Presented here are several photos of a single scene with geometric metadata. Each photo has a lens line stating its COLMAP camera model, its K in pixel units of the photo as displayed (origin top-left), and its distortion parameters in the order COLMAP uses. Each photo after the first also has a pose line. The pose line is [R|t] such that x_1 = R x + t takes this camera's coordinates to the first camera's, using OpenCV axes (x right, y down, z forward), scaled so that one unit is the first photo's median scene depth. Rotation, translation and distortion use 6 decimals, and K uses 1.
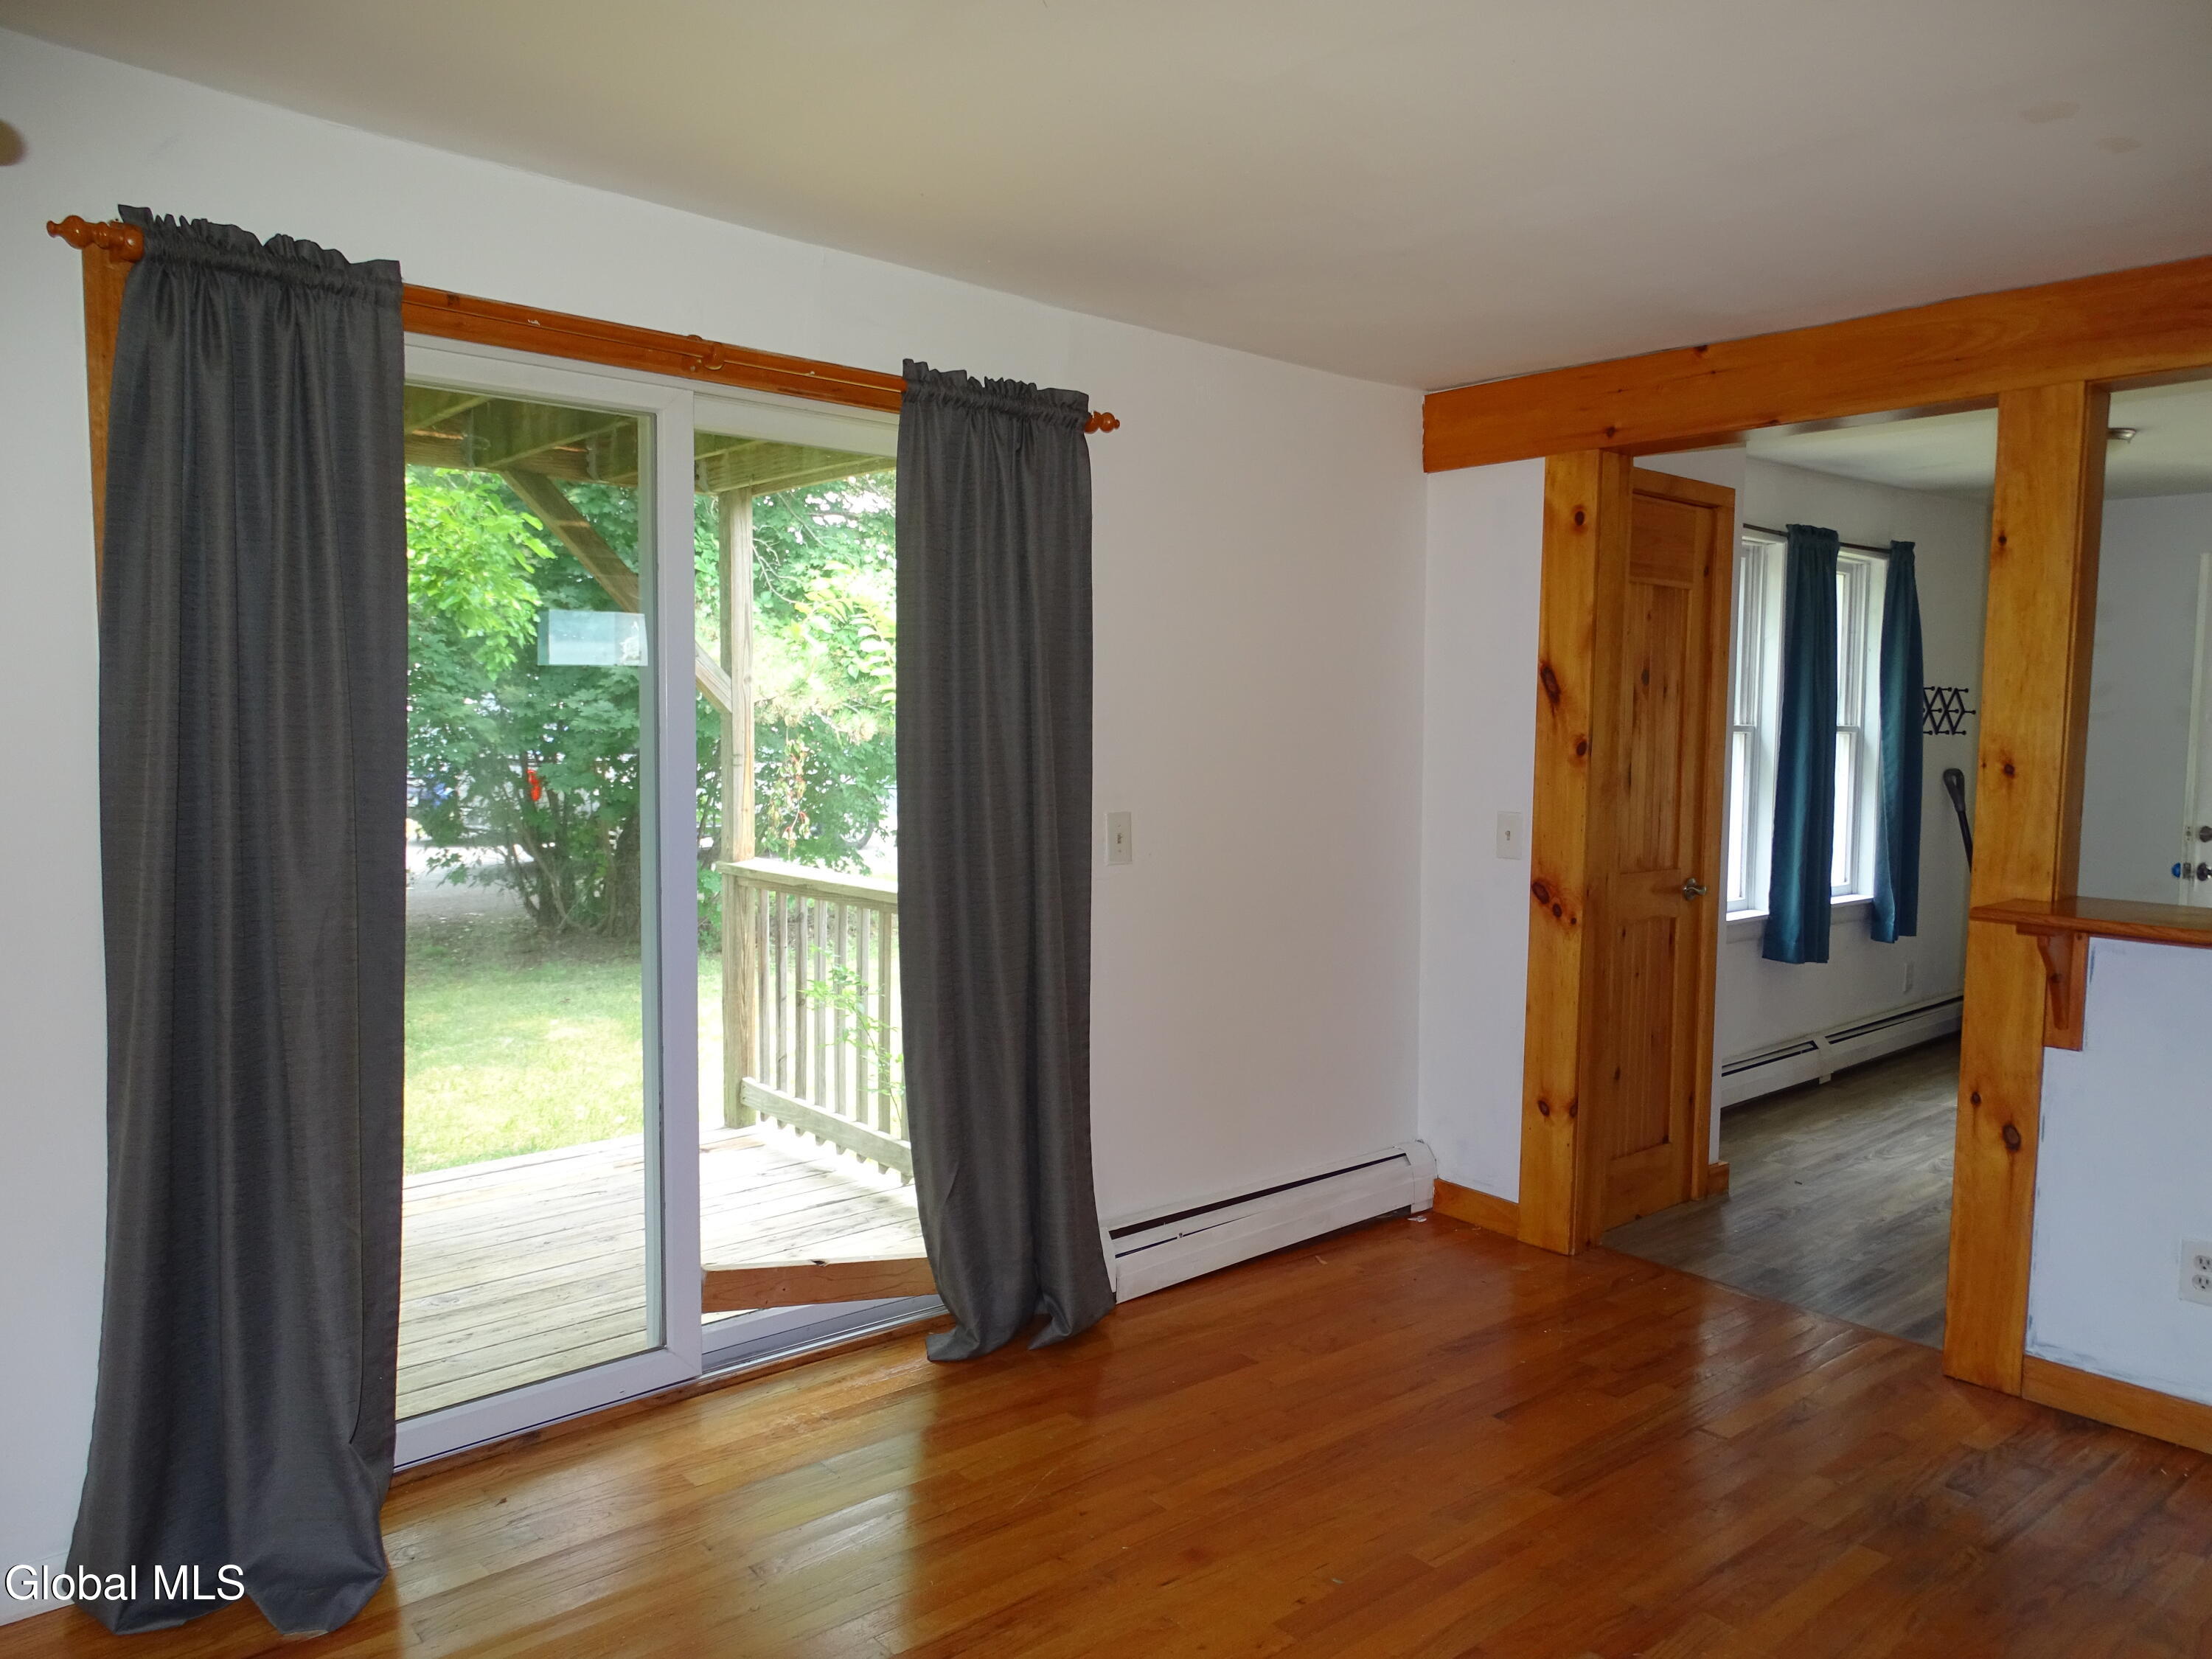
lens RADIAL K [[1577.9, 0, 1106.8], [0, 1577.9, 820.6], [0, 0, 1]] dist [0.014813, -0.020475]
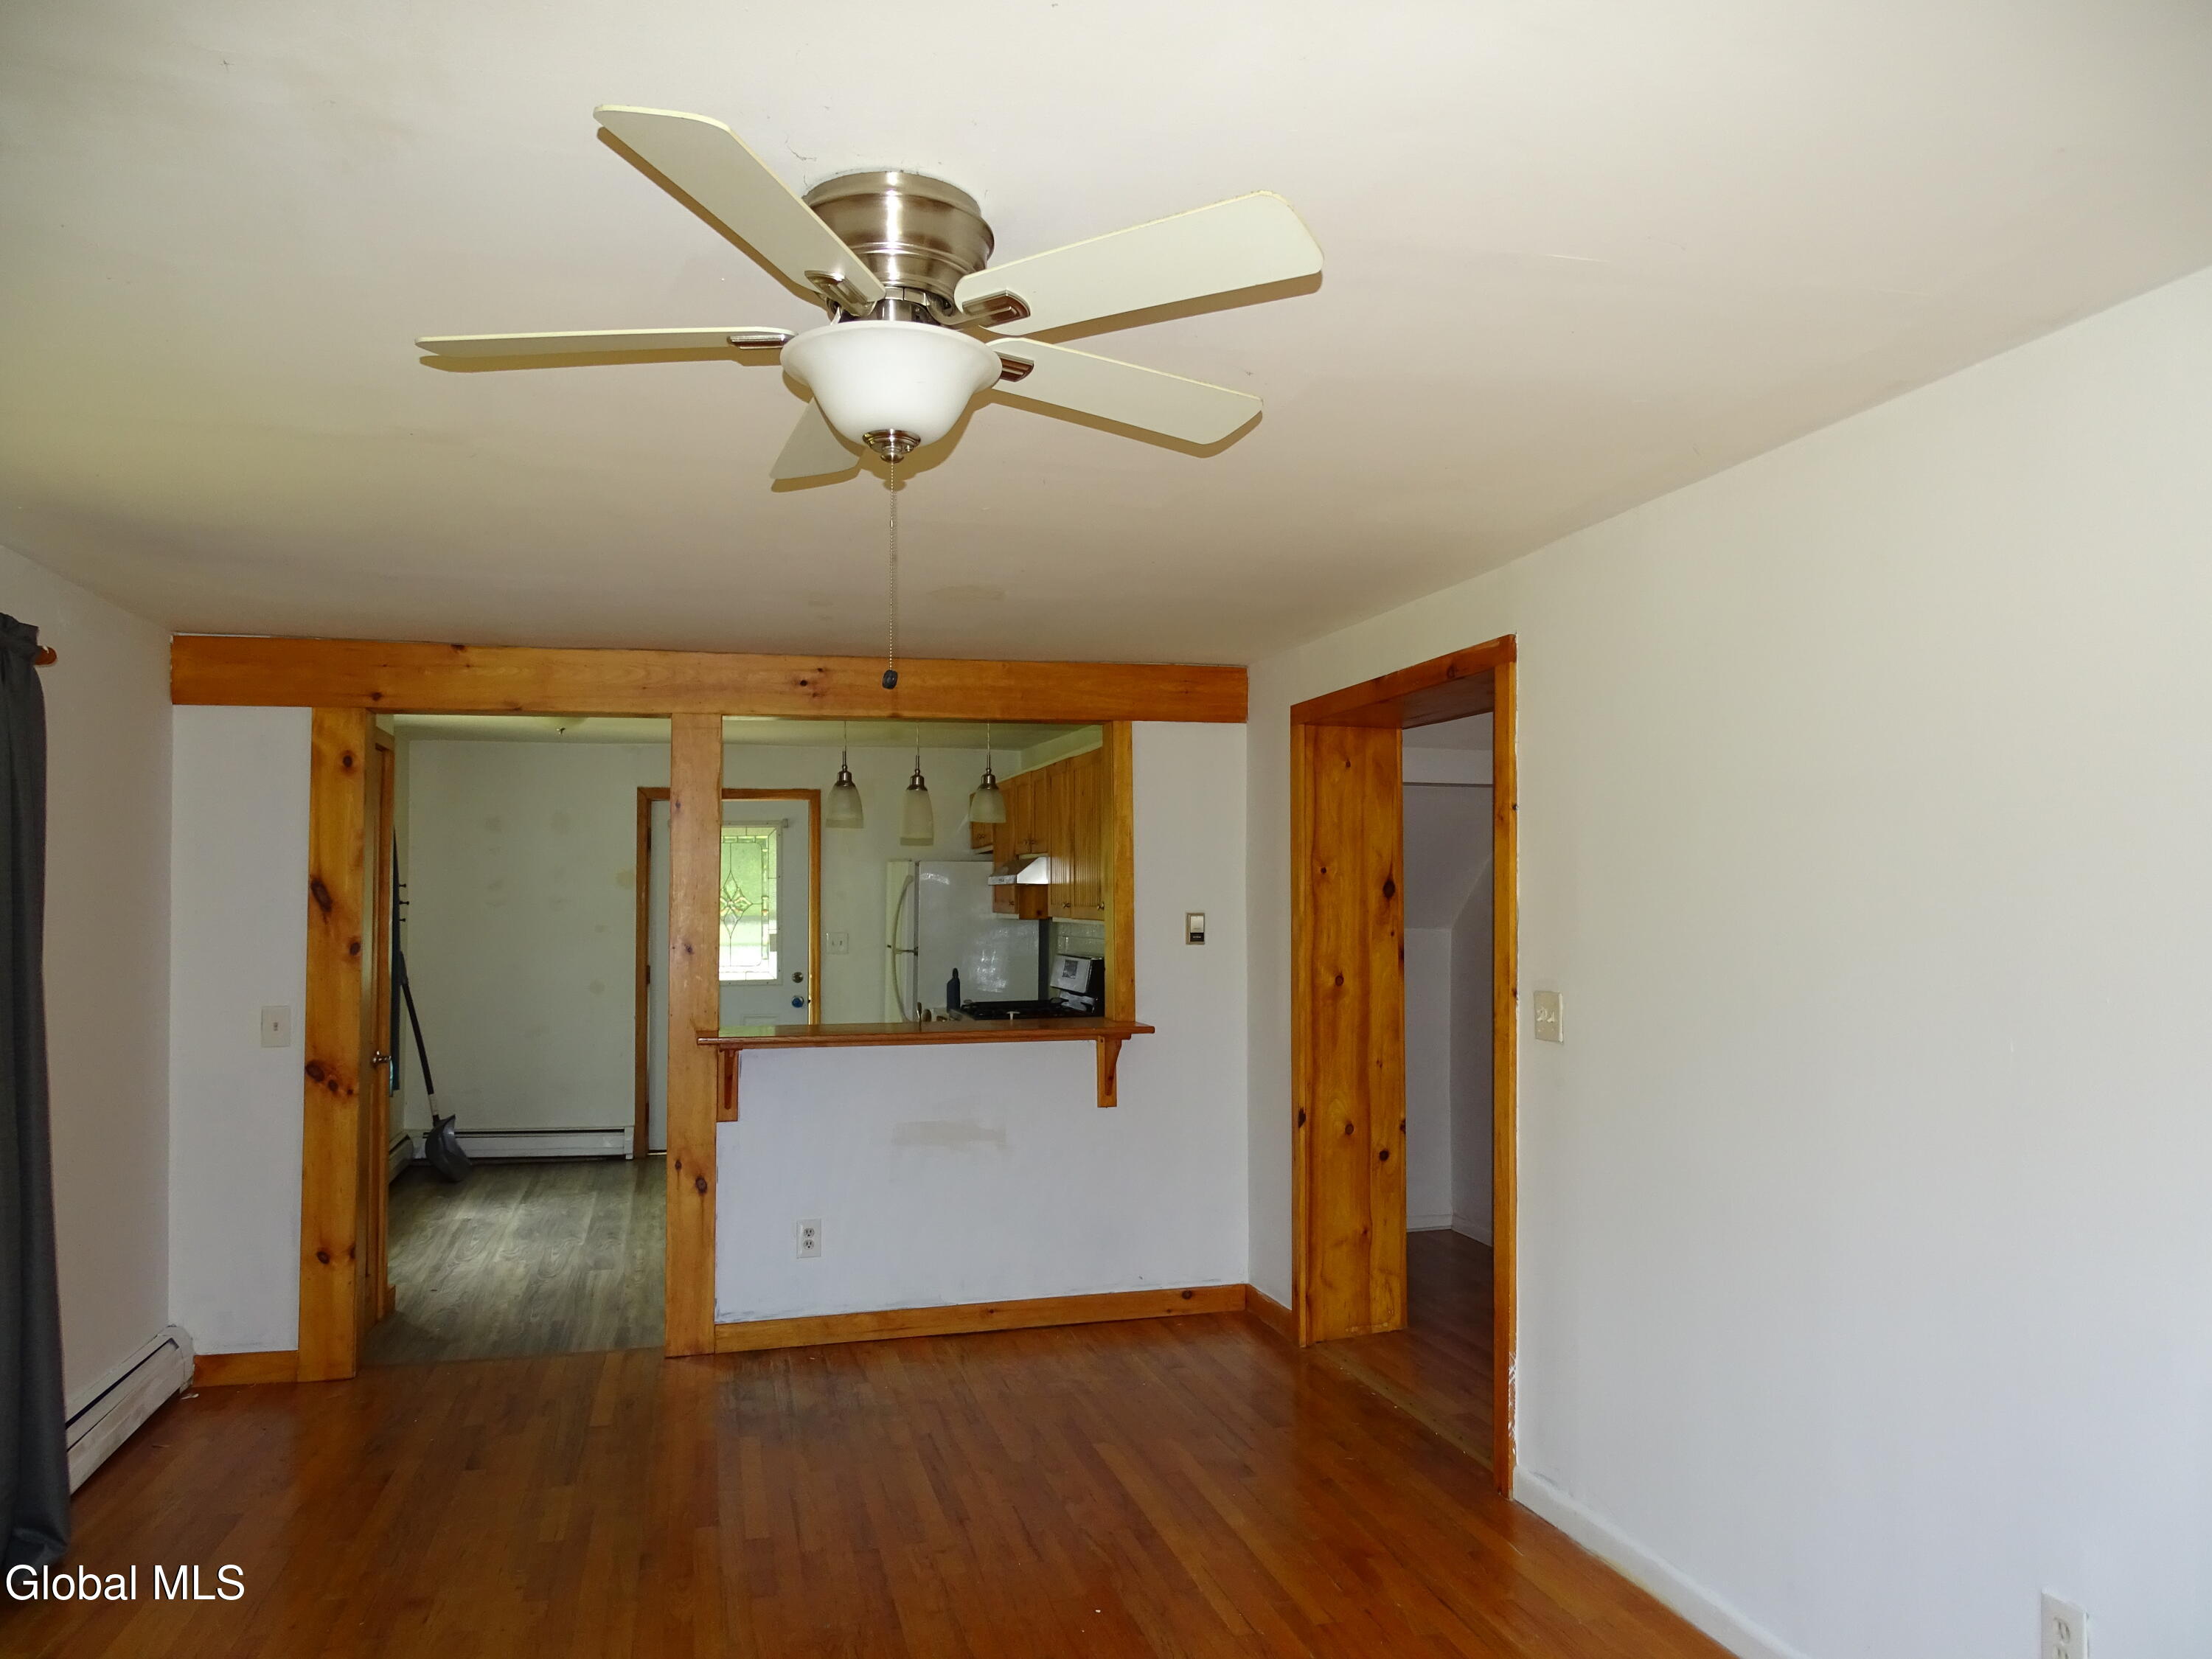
lens RADIAL K [[1577.9, 0, 1099.8], [0, 1577.9, 829.3], [0, 0, 1]] dist [0.014813, -0.020475]
pose [[0.452133, 0.022429, 0.891668, -0.525464], [0.073419, 0.995356, -0.062266, -0.018809], [-0.888924, 0.093618, 0.448387, -0.065537]]
